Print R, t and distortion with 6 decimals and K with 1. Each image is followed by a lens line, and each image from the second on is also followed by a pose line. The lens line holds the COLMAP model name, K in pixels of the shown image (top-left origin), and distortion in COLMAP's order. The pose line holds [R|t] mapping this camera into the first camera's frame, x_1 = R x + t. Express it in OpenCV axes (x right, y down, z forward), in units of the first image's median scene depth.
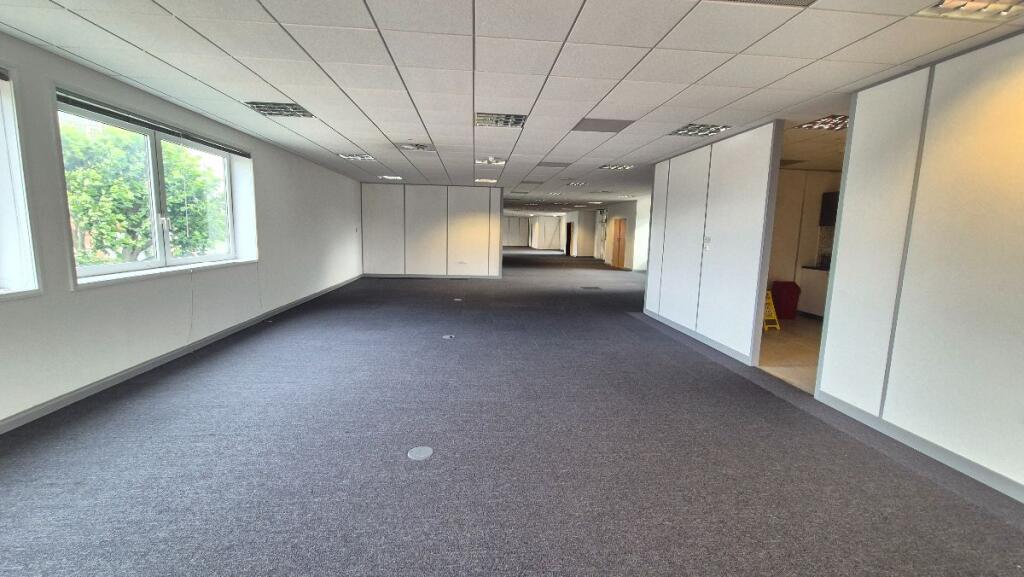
lens RADIAL K [[418.8, 0, 505.8], [0, 418.8, 287.1], [0, 0, 1]] dist [0.000167, 0.000109]
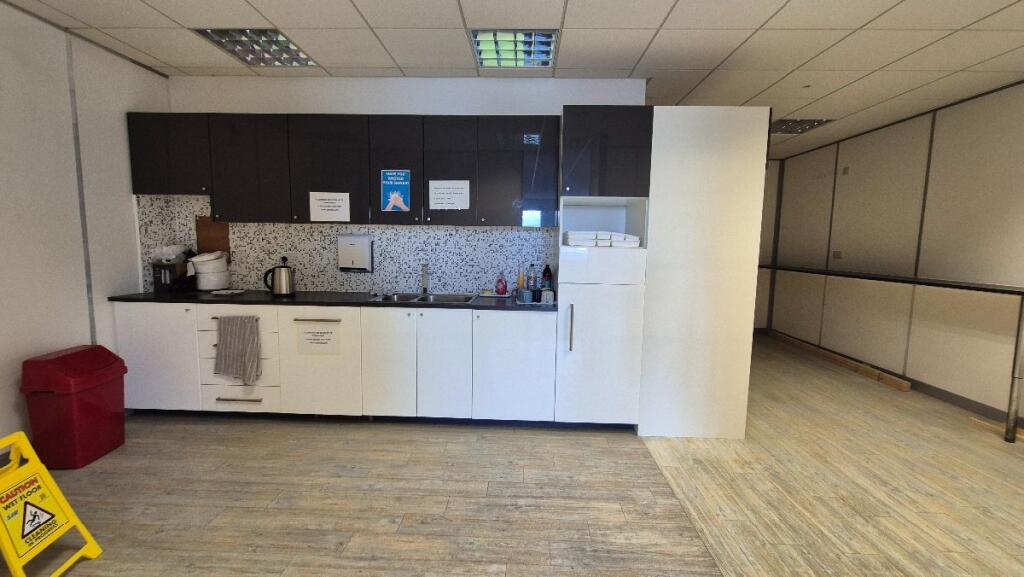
lens RADIAL K [[418.8, 0, 505.8], [0, 418.8, 287.1], [0, 0, 1]] dist [0.000167, 0.000109]
pose [[0.124717, -0.124200, 0.984388, 0.385048], [0.120844, 0.986650, 0.109176, -0.057435], [-0.984806, 0.105341, 0.138060, 0.599664]]
